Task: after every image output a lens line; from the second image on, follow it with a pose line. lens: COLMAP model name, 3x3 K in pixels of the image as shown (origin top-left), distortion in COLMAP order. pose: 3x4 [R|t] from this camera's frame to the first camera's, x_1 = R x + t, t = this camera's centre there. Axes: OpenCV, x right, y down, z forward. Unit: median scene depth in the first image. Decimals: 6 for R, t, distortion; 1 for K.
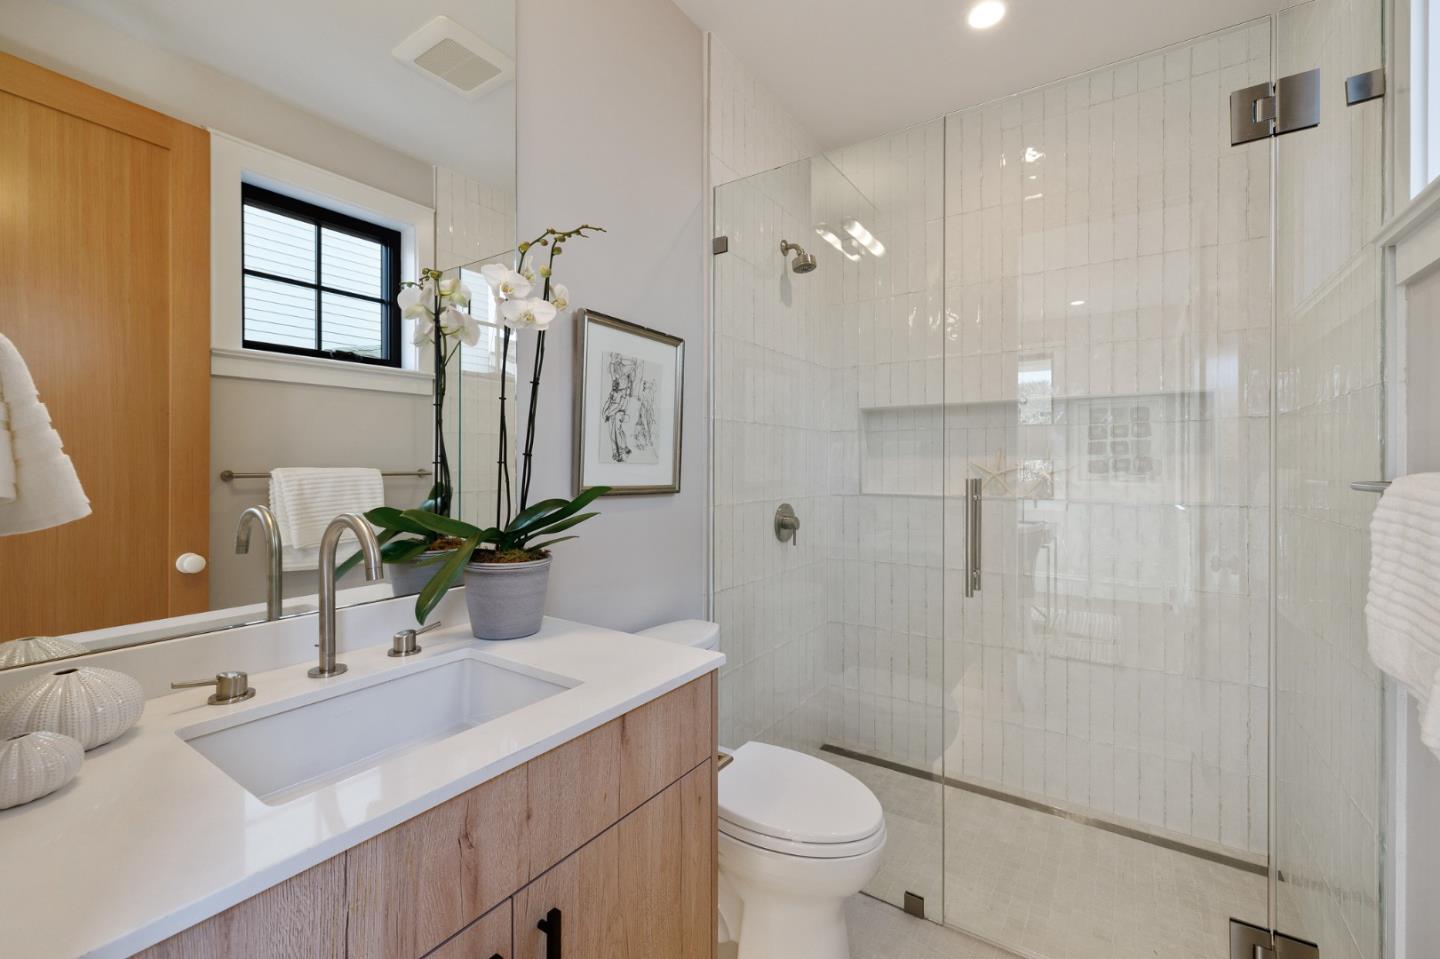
lens RADIAL K [[608.9, 0, 717.0], [0, 608.9, 471.6], [0, 0, 1]] dist [0.000424, -0.000219]
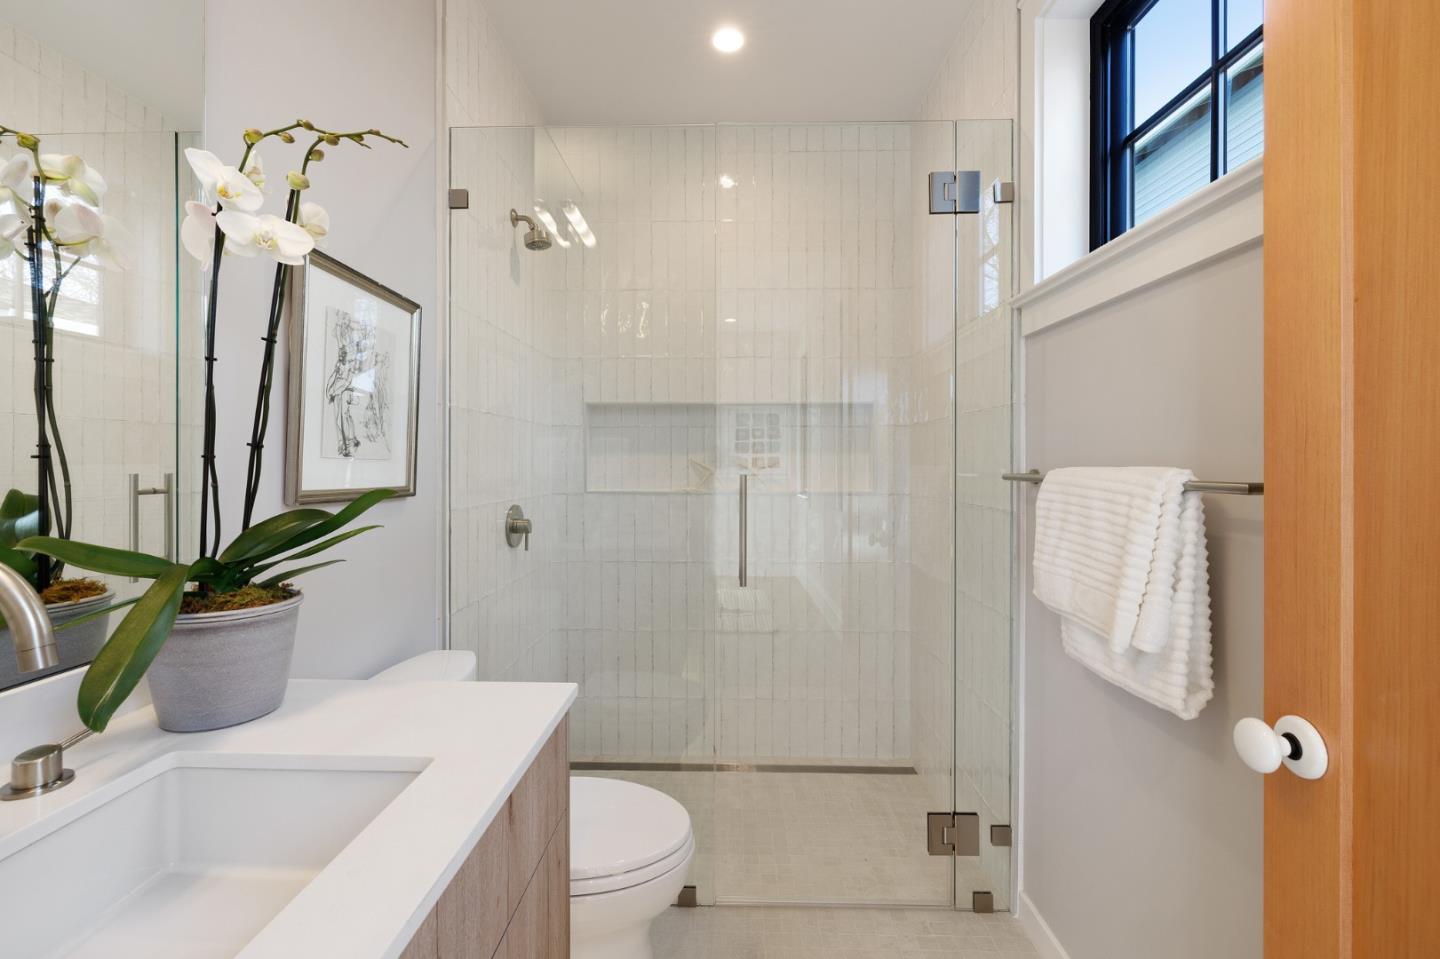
lens RADIAL K [[619.4, 0, 719.5], [0, 619.4, 469.8], [0, 0, 1]] dist [-0.003662, -0.000174]
pose [[0.841759, -0.005722, 0.539823, -0.182820], [0.004821, 0.999984, 0.003082, -0.000296], [-0.539832, 0.000008, 0.841773, 0.107096]]
